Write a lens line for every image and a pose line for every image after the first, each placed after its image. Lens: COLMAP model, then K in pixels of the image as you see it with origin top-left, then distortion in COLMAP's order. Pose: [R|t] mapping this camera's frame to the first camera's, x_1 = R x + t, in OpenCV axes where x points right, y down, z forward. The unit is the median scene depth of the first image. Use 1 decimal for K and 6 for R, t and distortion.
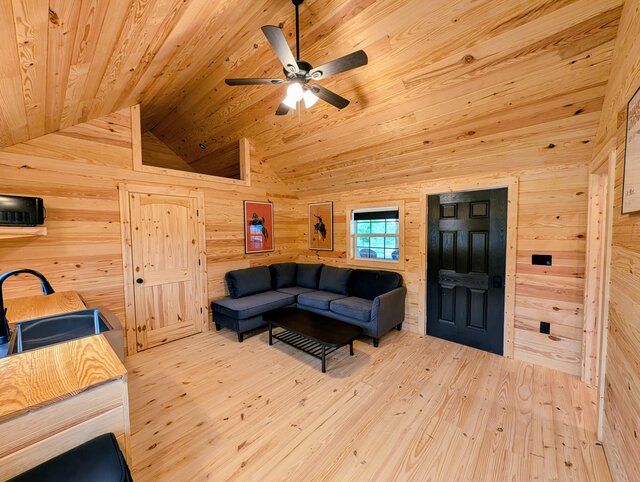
lens RADIAL K [[245.9, 0, 320.3], [0, 245.9, 243.2], [0, 0, 1]] dist [0.000771, 0.000207]
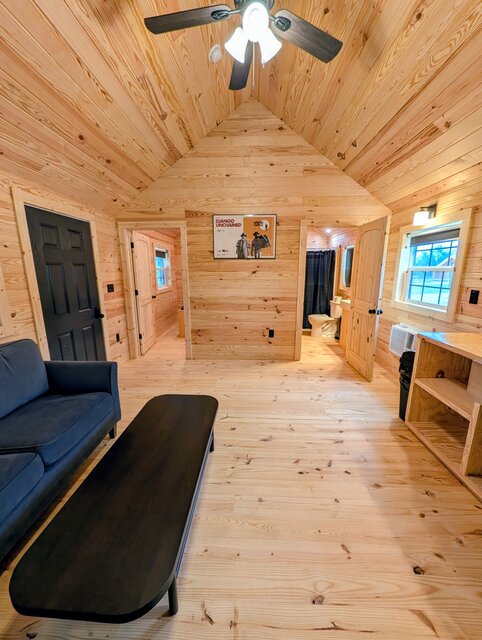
lens RADIAL K [[245.9, 0, 238.6], [0, 245.9, 319.8], [0, 0, 1]] dist [0.000771, 0.000207]
pose [[-0.631178, -0.145453, 0.761878, -0.458475], [0.049221, 0.972769, 0.226492, -0.025582], [-0.774075, 0.180457, -0.606831, 1.093073]]
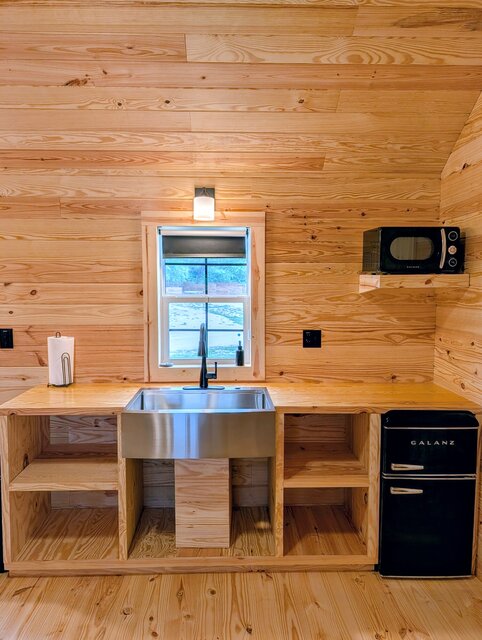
lens RADIAL K [[464.0, 0, 240.6], [0, 464.0, 321.5], [0, 0, 1]] dist [-0.000116, 0.000372]
pose [[-0.724512, 0.059897, -0.686654, -0.053586], [-0.030218, 0.992499, 0.118460, -0.051622], [0.688599, 0.106575, -0.717268, 1.104280]]
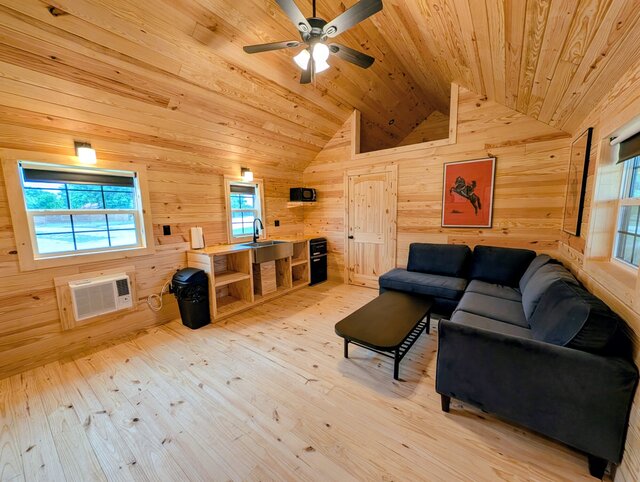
lens RADIAL K [[245.9, 0, 320.3], [0, 245.9, 243.2], [0, 0, 1]] dist [0.000771, 0.000207]
pose [[0.087578, 0.139306, -0.986369, 0.687164], [-0.036080, 0.989968, 0.136611, -0.004701], [0.995504, 0.023624, 0.091726, 0.673210]]
